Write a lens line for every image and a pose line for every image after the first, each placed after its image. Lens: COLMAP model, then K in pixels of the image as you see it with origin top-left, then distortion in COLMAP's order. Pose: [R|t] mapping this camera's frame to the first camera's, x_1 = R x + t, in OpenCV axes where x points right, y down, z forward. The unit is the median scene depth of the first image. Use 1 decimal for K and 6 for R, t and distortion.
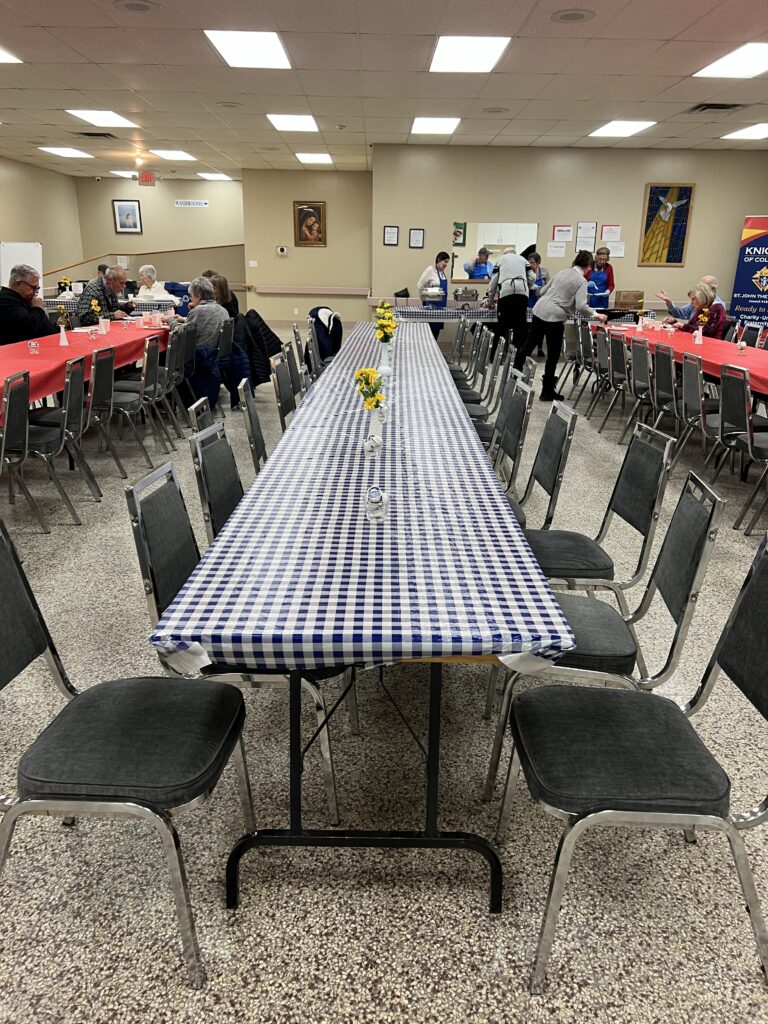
lens RADIAL K [[765.2, 0, 388.6], [0, 765.2, 498.6], [0, 0, 1]] dist [0.048380, -0.041469]
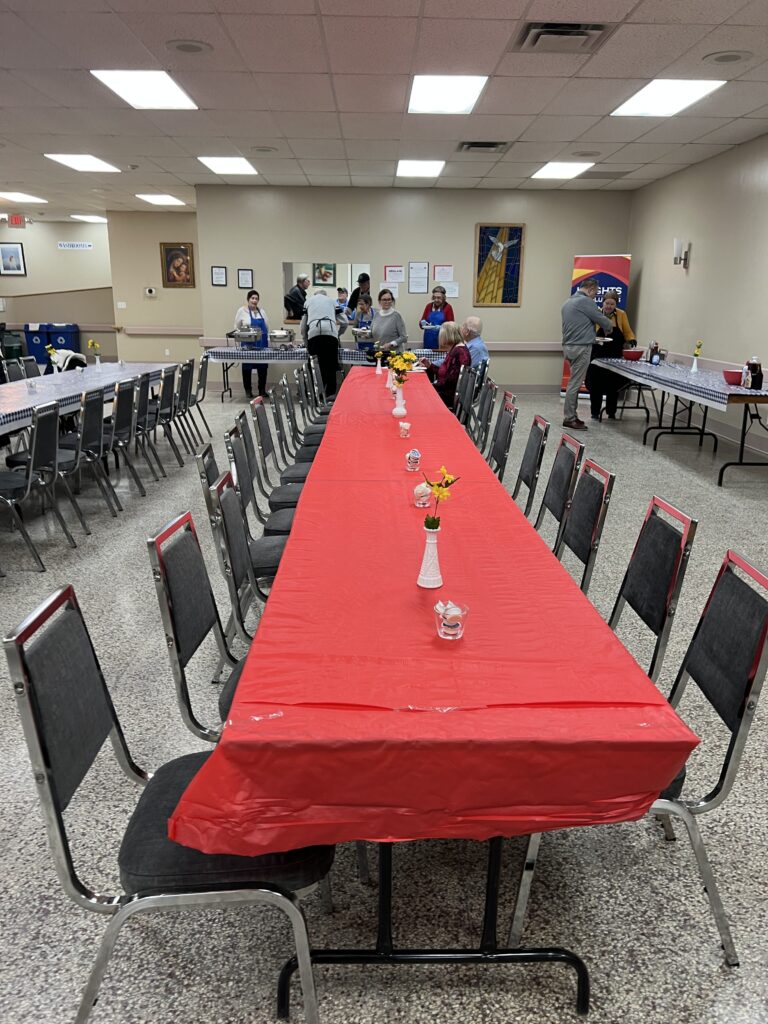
lens RADIAL K [[764.6, 0, 391.9], [0, 764.6, 509.0], [0, 0, 1]] dist [0.049493, -0.046494]
pose [[0.999966, -0.004205, -0.007148, 0.226292], [0.003938, 0.999309, -0.036972, -0.007372], [0.007298, 0.036943, 0.999291, 0.029785]]
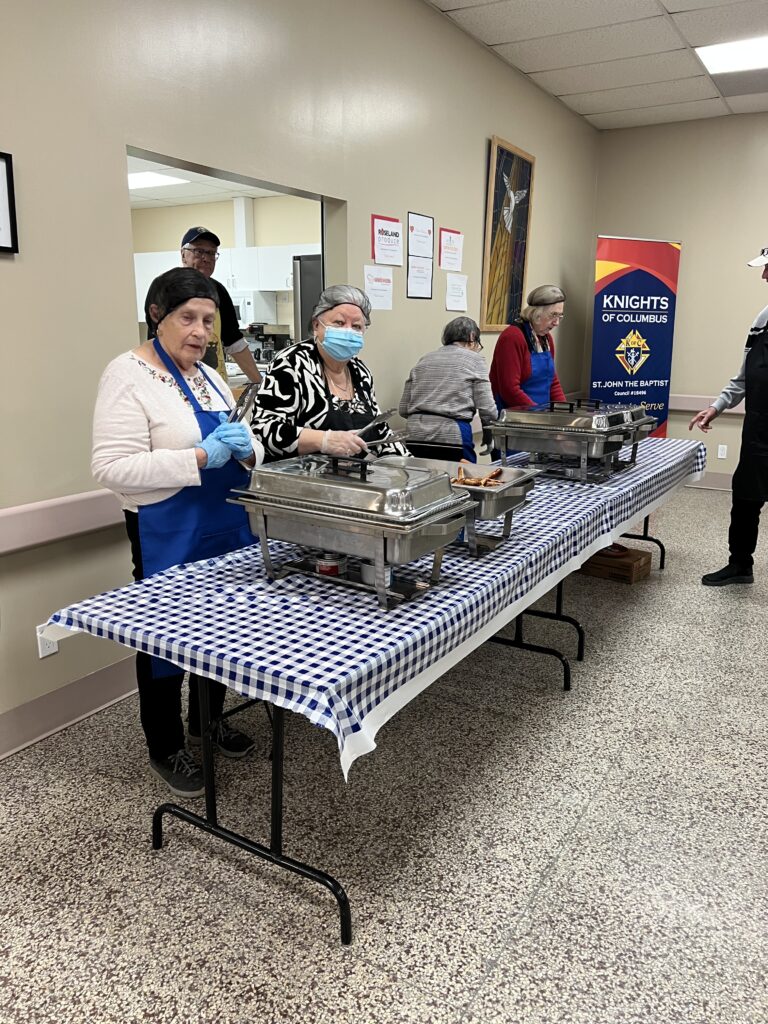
lens RADIAL K [[768.3, 0, 391.5], [0, 768.3, 527.9], [0, 0, 1]] dist [0.056404, -0.103127]
pose [[0.538095, -0.224943, 0.812314, -0.077776], [0.249951, 0.962967, 0.101088, -0.253936], [-0.804971, 0.148644, 0.574392, 0.814045]]
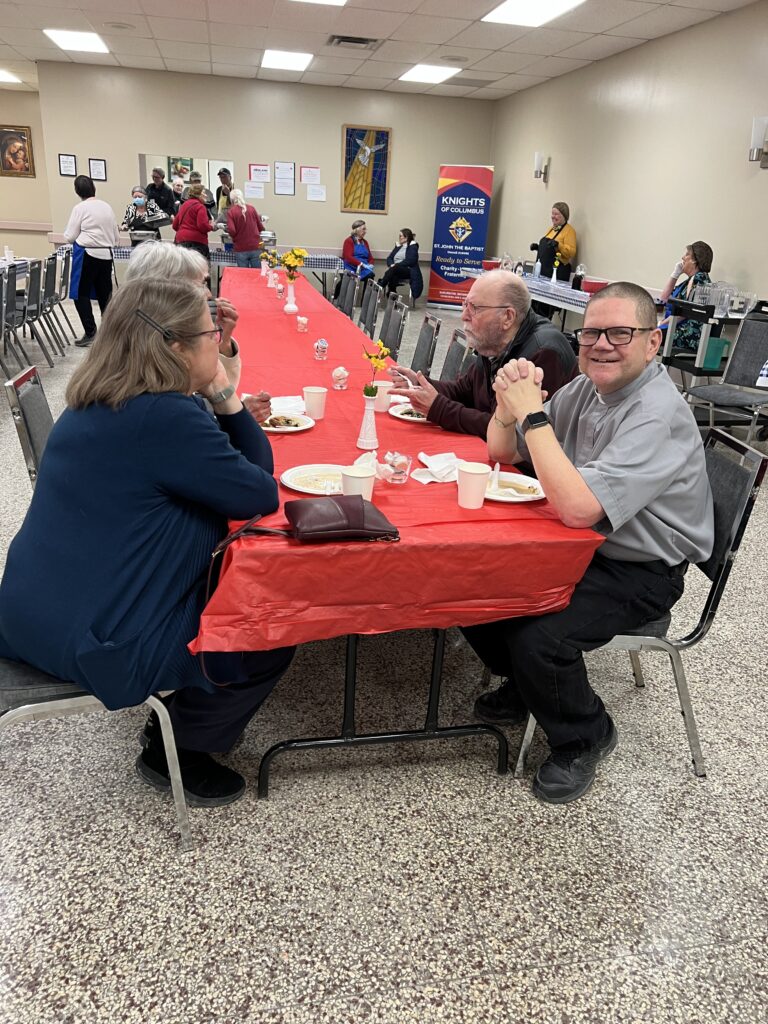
lens RADIAL K [[765.2, 0, 388.6], [0, 765.2, 498.6], [0, 0, 1]] dist [0.048380, -0.041469]
pose [[0.985178, -0.027172, 0.169372, 0.208881], [0.017145, 0.998028, 0.060389, 0.002873], [-0.170679, -0.056590, 0.983700, 0.011239]]
